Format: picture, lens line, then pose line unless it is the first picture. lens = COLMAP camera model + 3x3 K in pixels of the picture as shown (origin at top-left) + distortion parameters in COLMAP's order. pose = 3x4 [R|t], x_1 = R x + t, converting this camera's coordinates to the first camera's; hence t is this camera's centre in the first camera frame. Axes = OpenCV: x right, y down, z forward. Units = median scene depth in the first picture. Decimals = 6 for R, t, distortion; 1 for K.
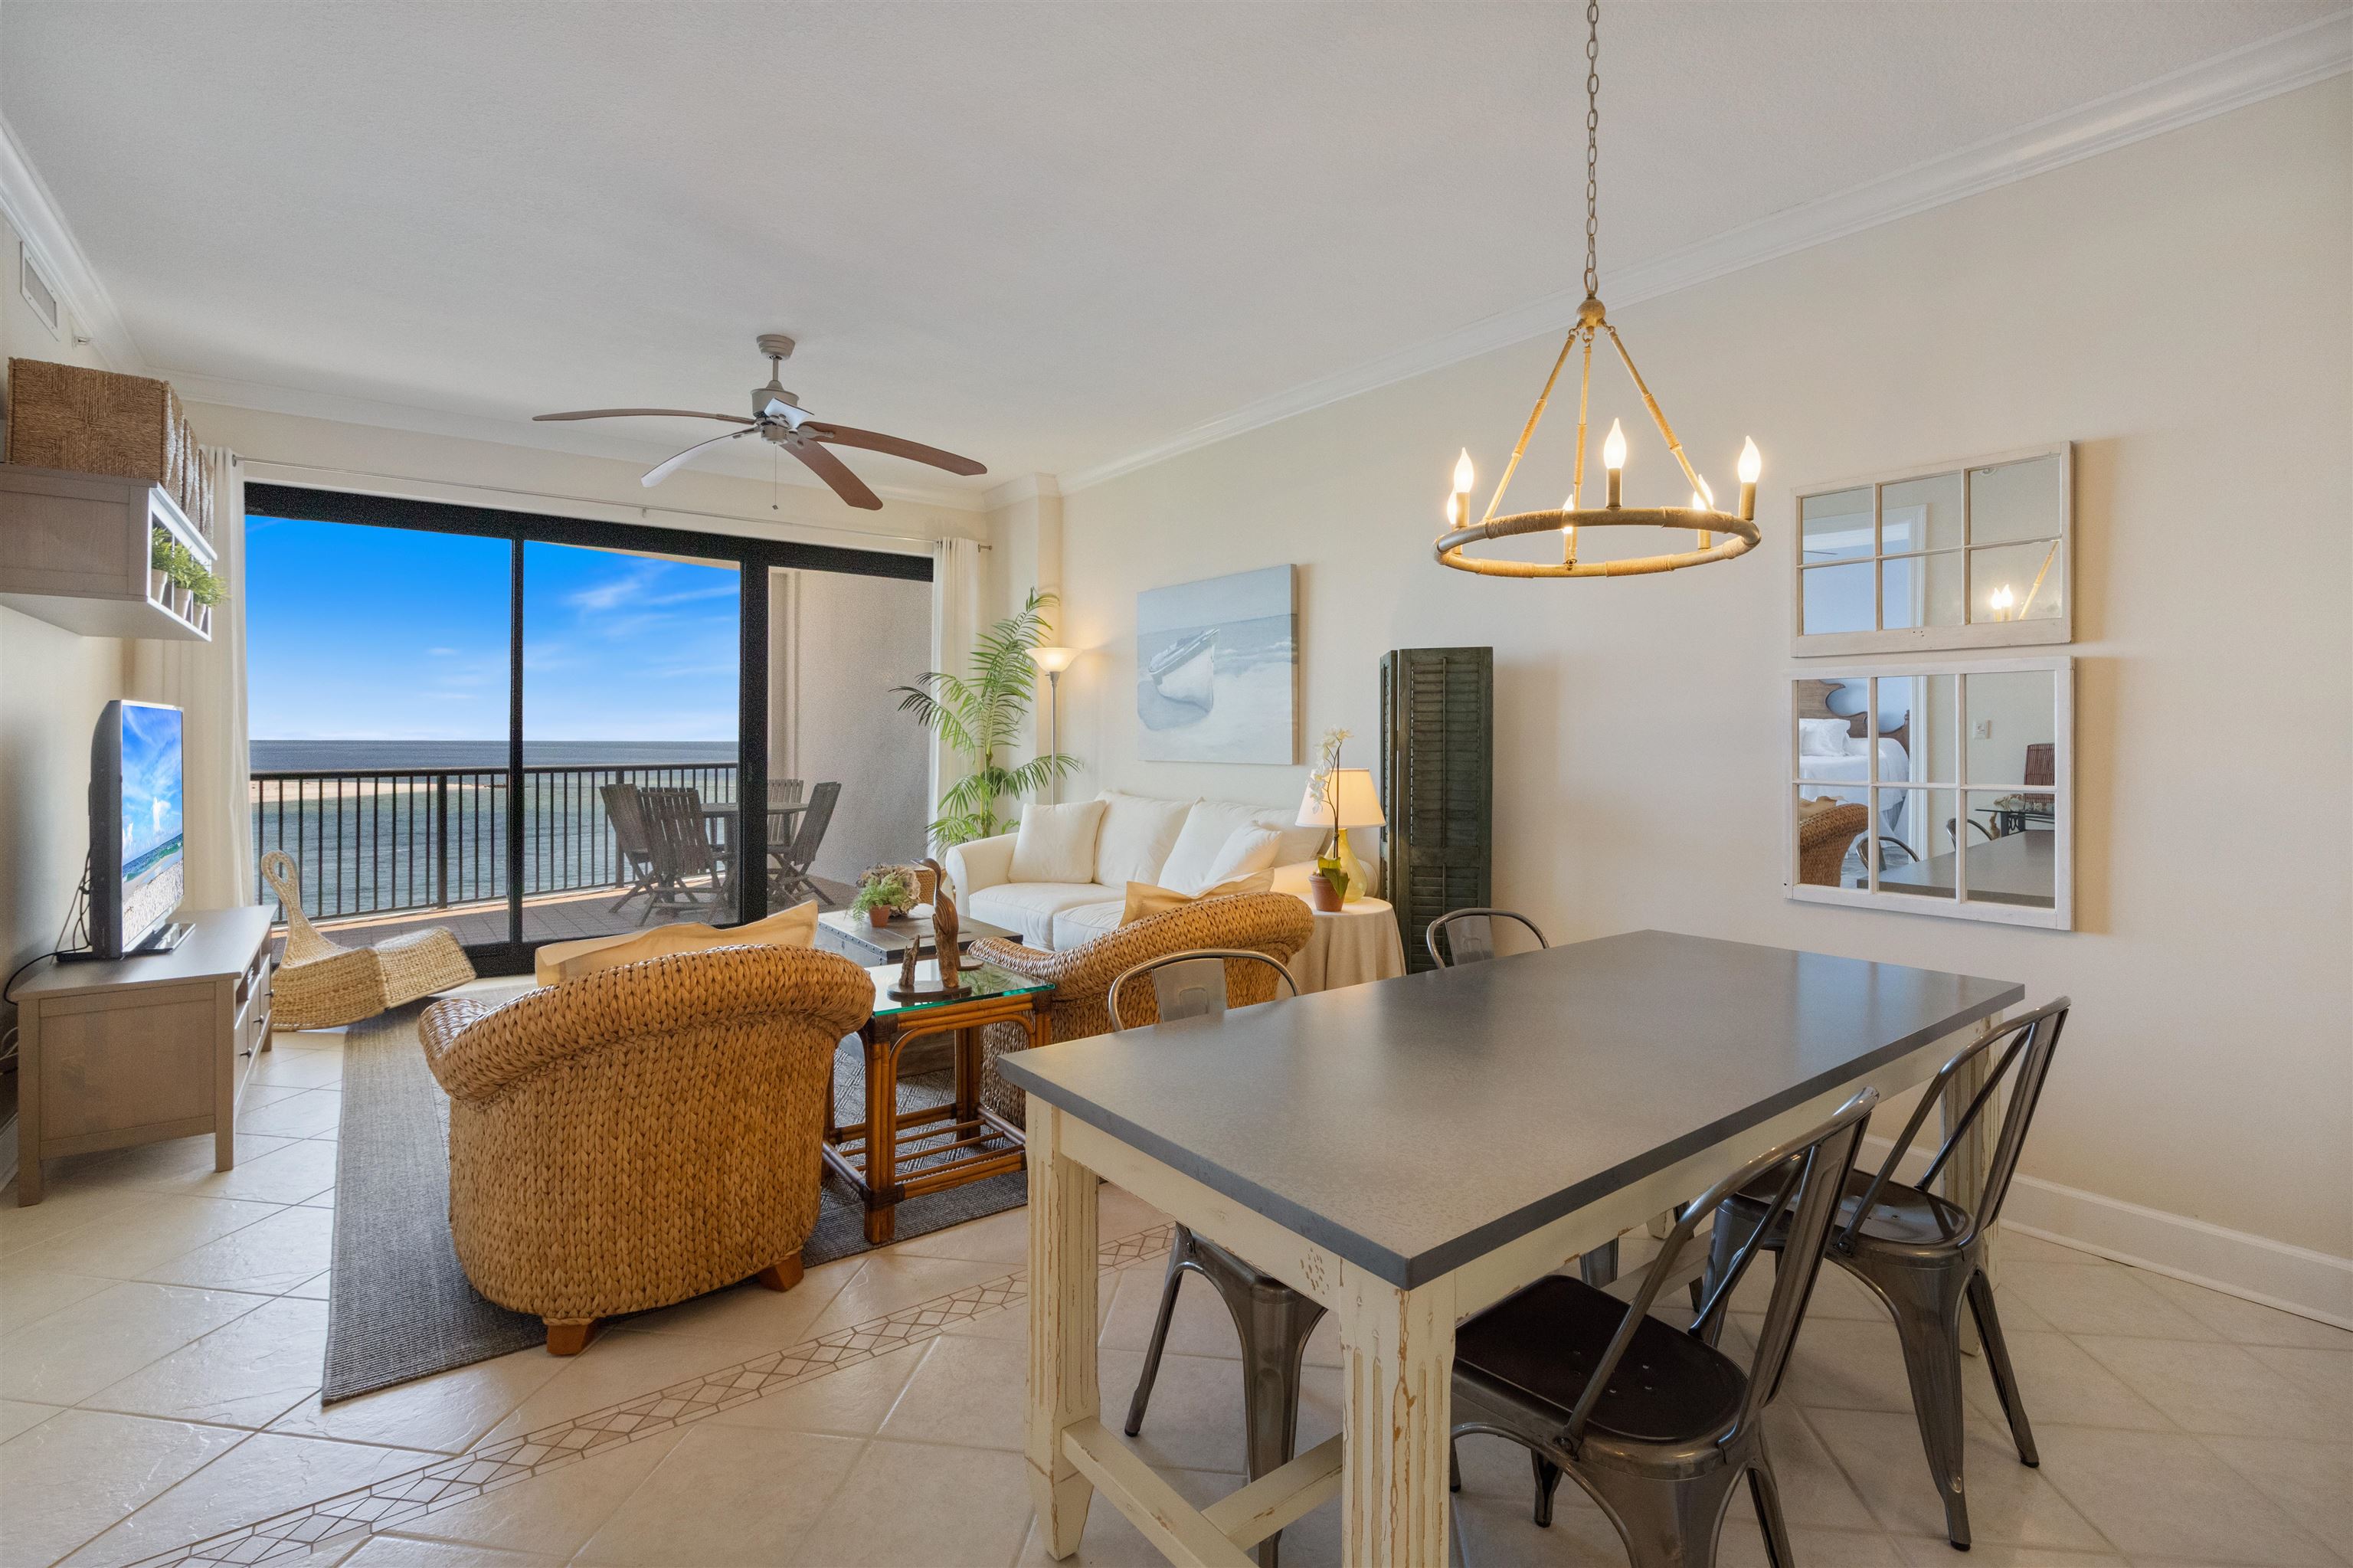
lens RADIAL K [[1101.4, 0, 1181.0], [0, 1101.4, 744.9], [0, 0, 1]] dist [0.001689, 0.000349]
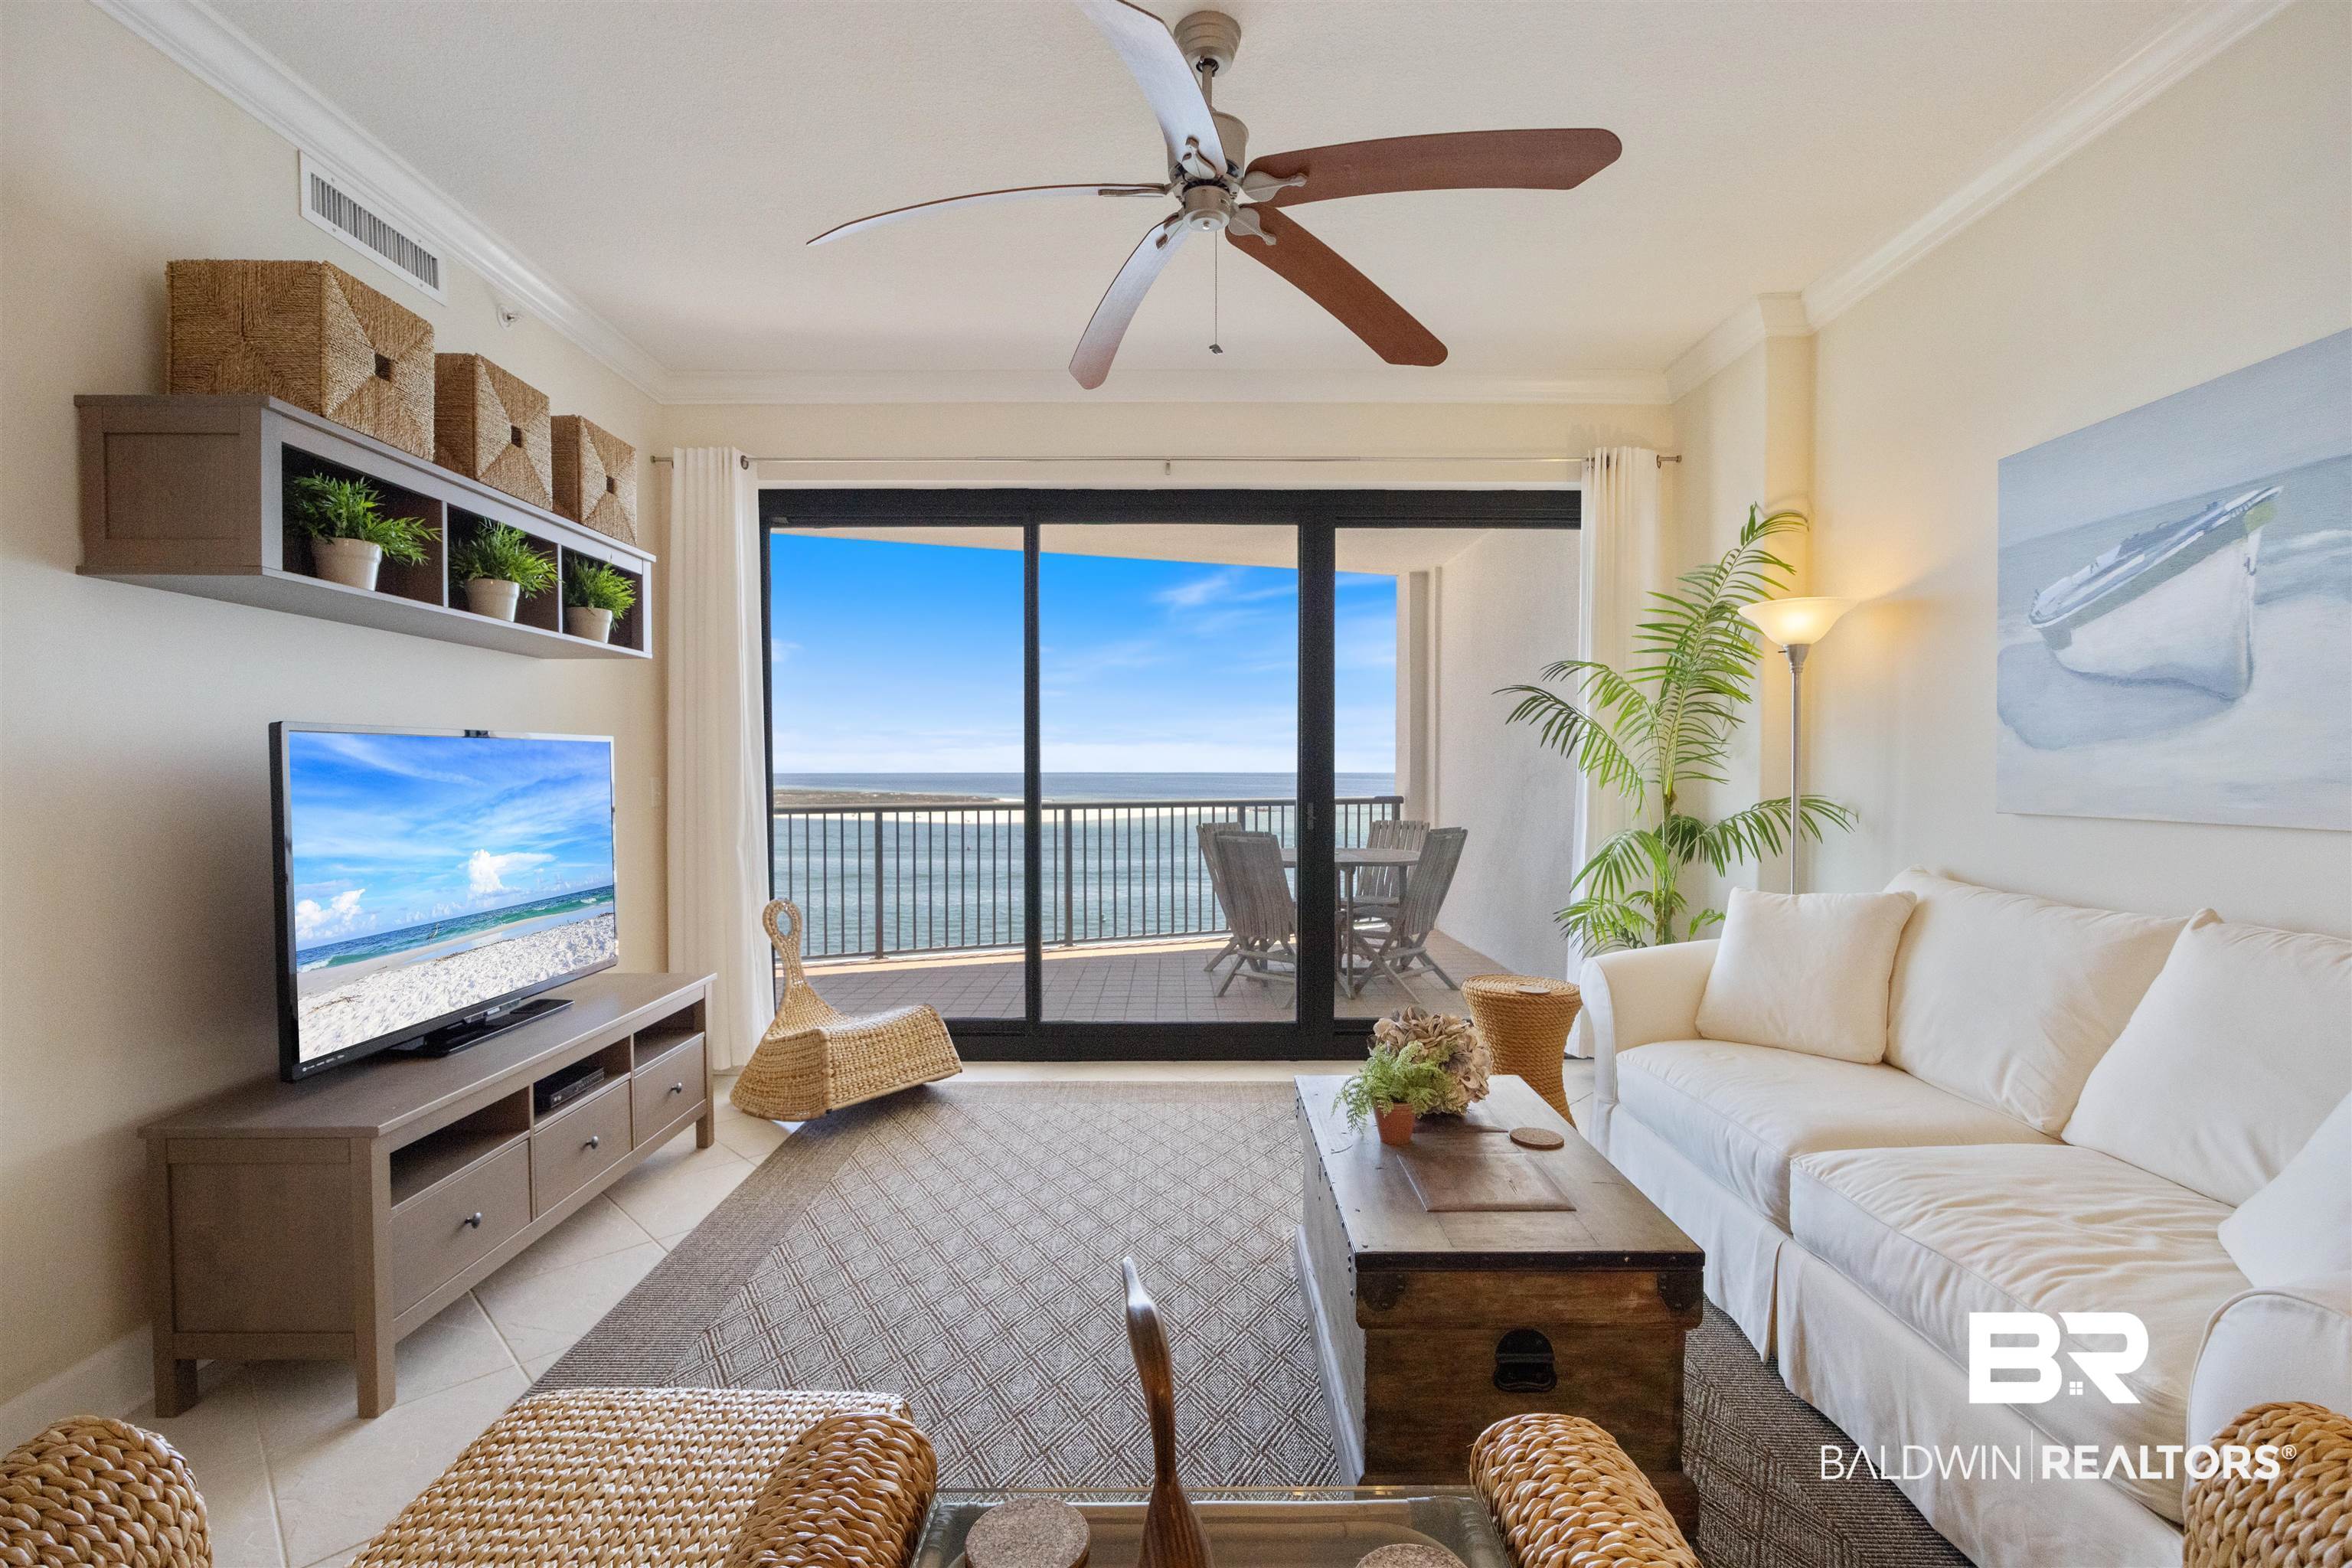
lens RADIAL K [[1071.6, 0, 1172.3], [0, 1071.6, 797.6], [0, 0, 1]] dist [-0.006376, -0.000584]
pose [[0.801328, 0.010391, -0.598135, -0.049280], [0.002663, 0.999777, 0.020936, -0.003184], [0.598219, -0.018370, 0.801122, 0.420282]]
